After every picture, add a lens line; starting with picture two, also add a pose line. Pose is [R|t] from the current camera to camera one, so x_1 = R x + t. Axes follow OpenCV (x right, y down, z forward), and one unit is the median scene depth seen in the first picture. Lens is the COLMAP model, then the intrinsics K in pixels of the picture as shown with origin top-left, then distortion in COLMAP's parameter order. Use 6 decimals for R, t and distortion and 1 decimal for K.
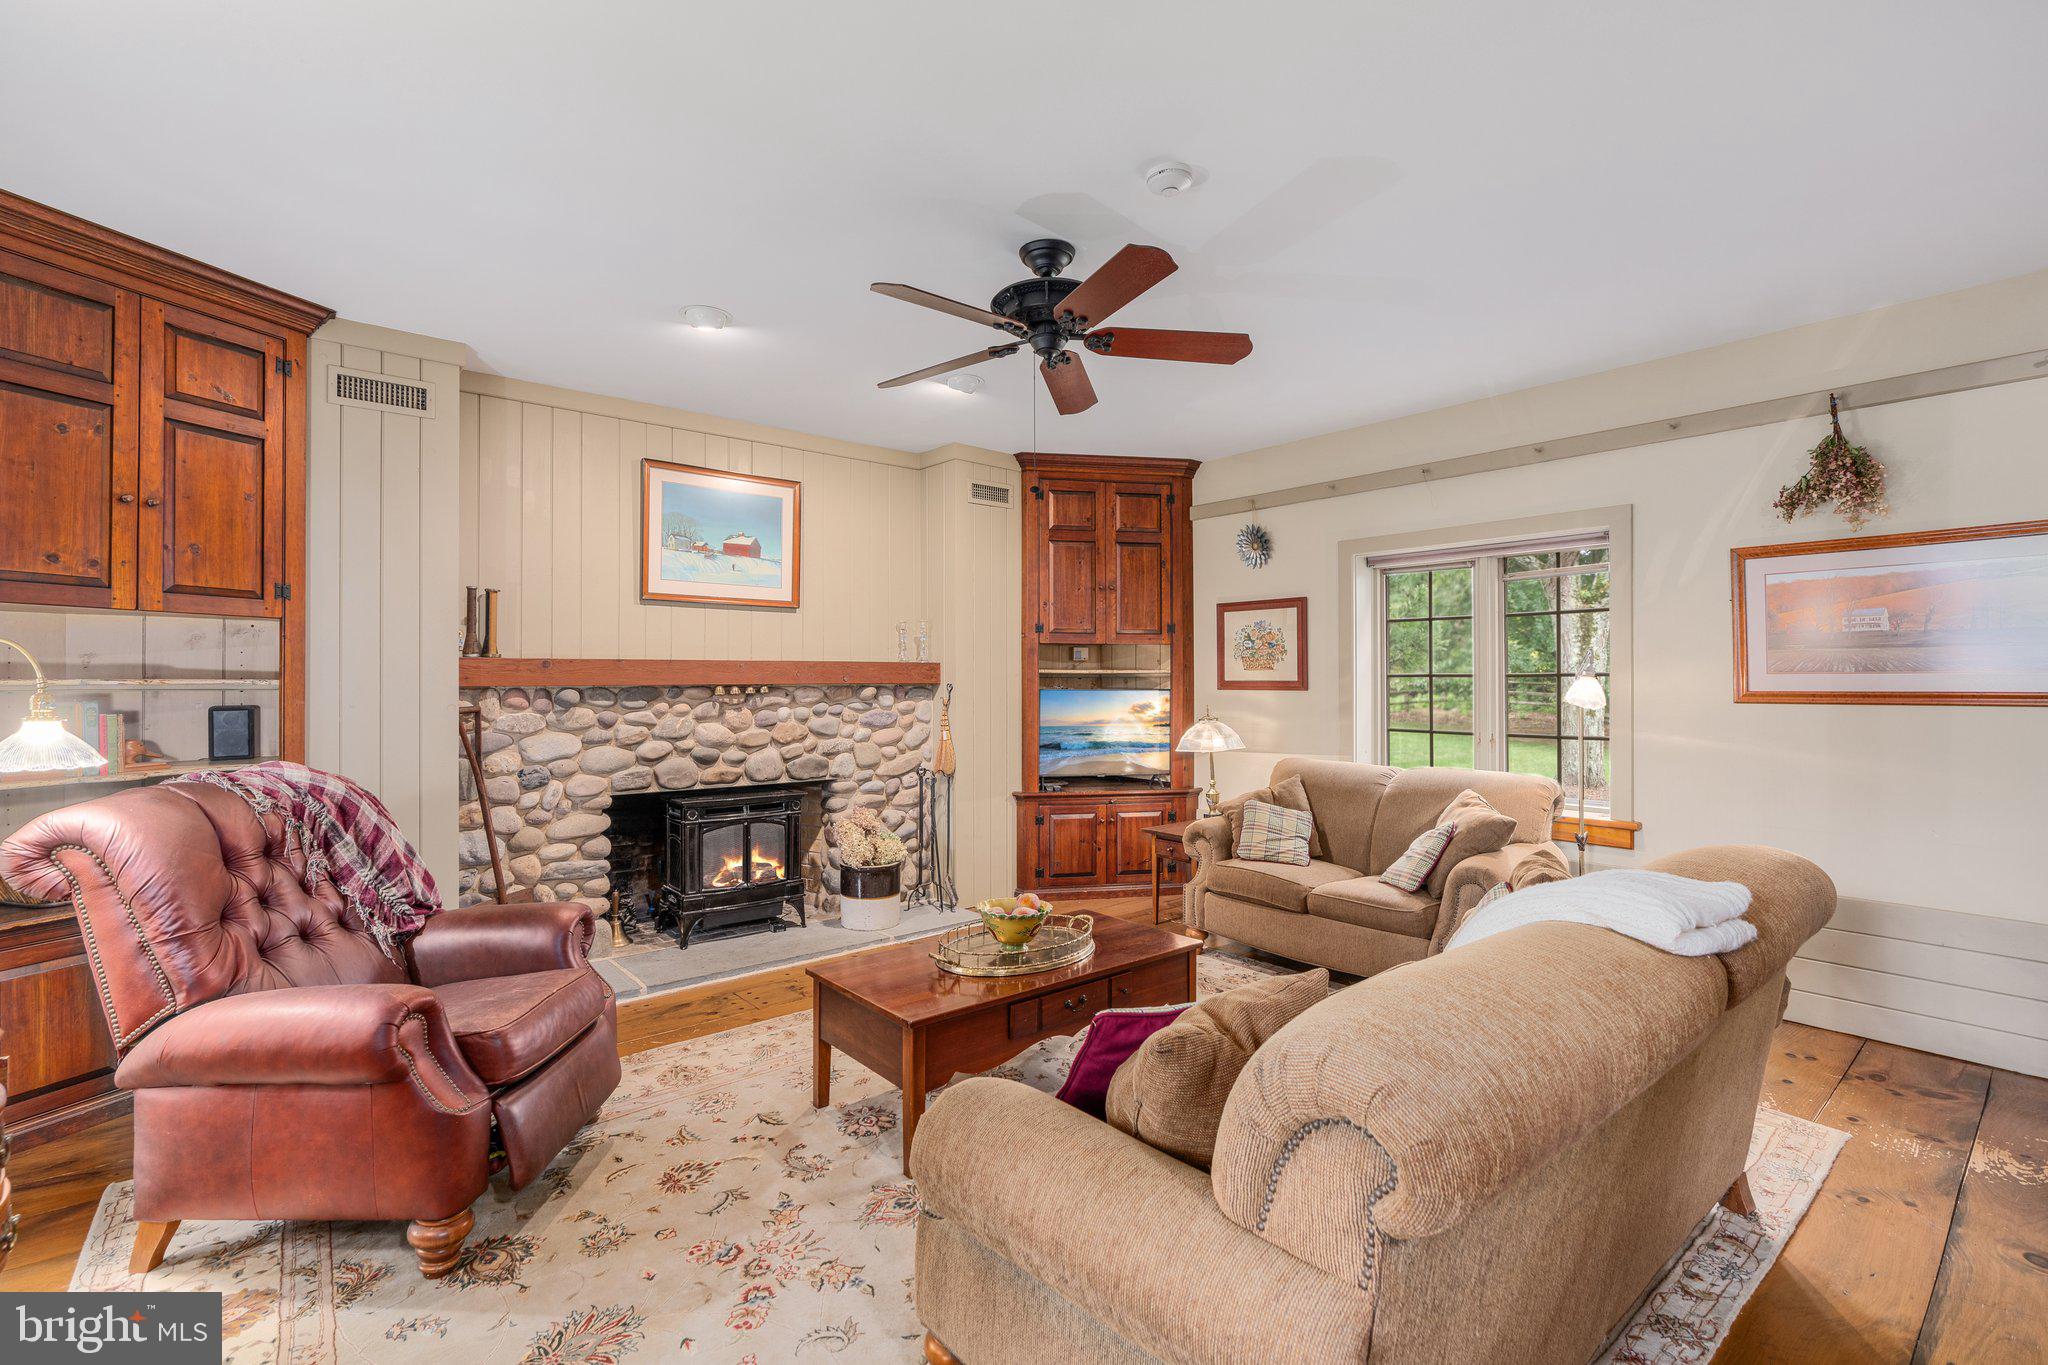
lens RADIAL K [[925.5, 0, 1024.0], [0, 925.5, 682.5], [0, 0, 1]] dist [-0.011882, 0.006256]
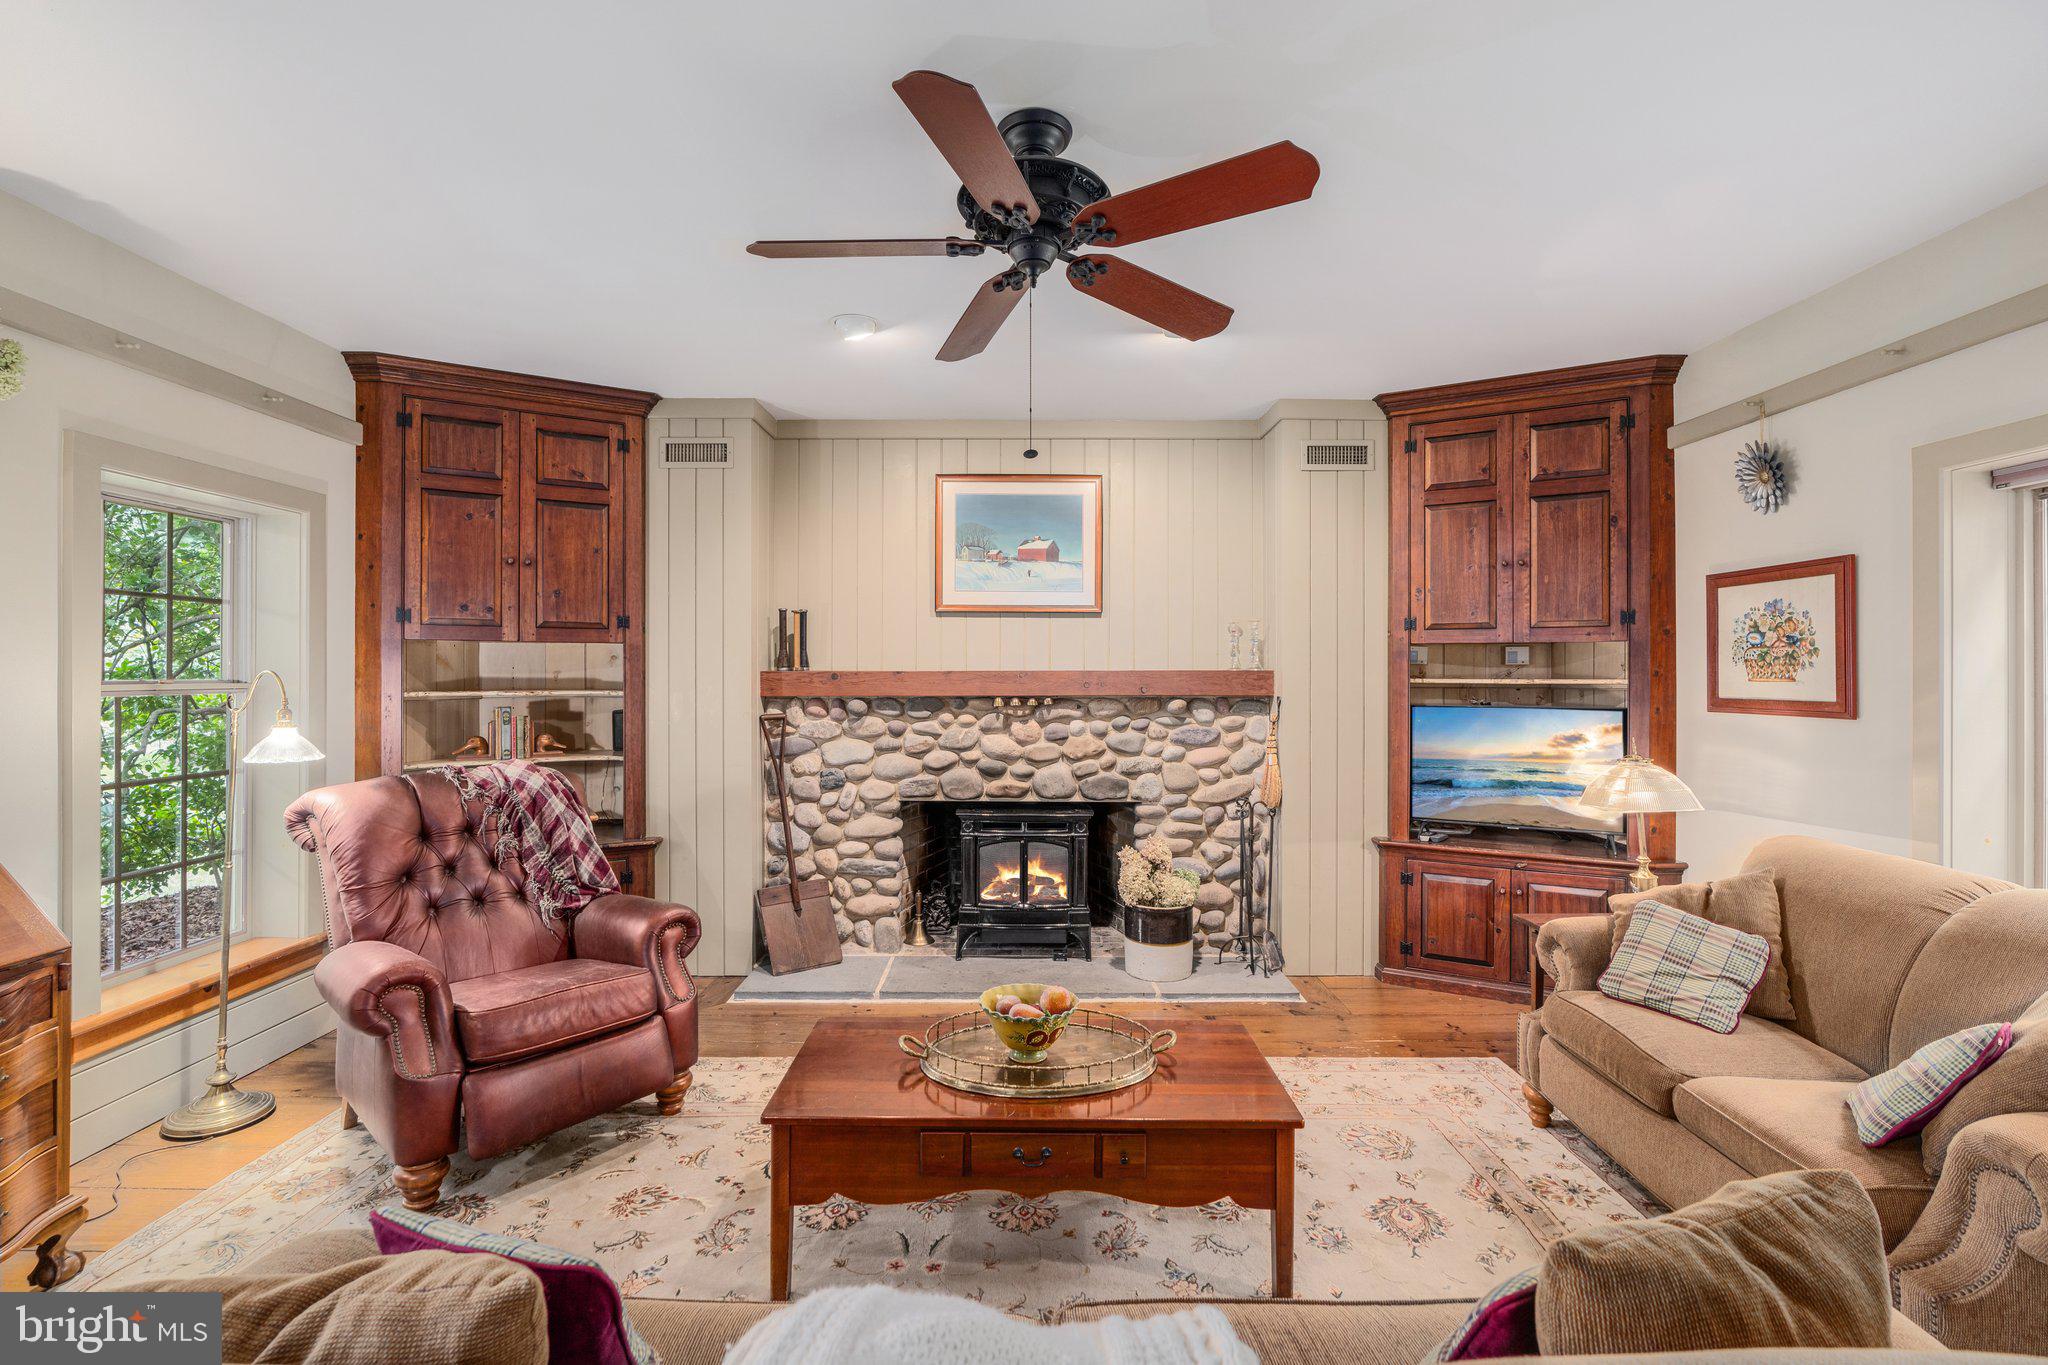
lens RADIAL K [[925.5, 0, 1024.0], [0, 925.5, 682.5], [0, 0, 1]] dist [-0.011882, 0.006256]
pose [[0.765209, 0.006360, -0.643751, 0.317182], [-0.003428, 0.999977, 0.005804, -0.017514], [0.643773, -0.002234, 0.765213, 0.271236]]
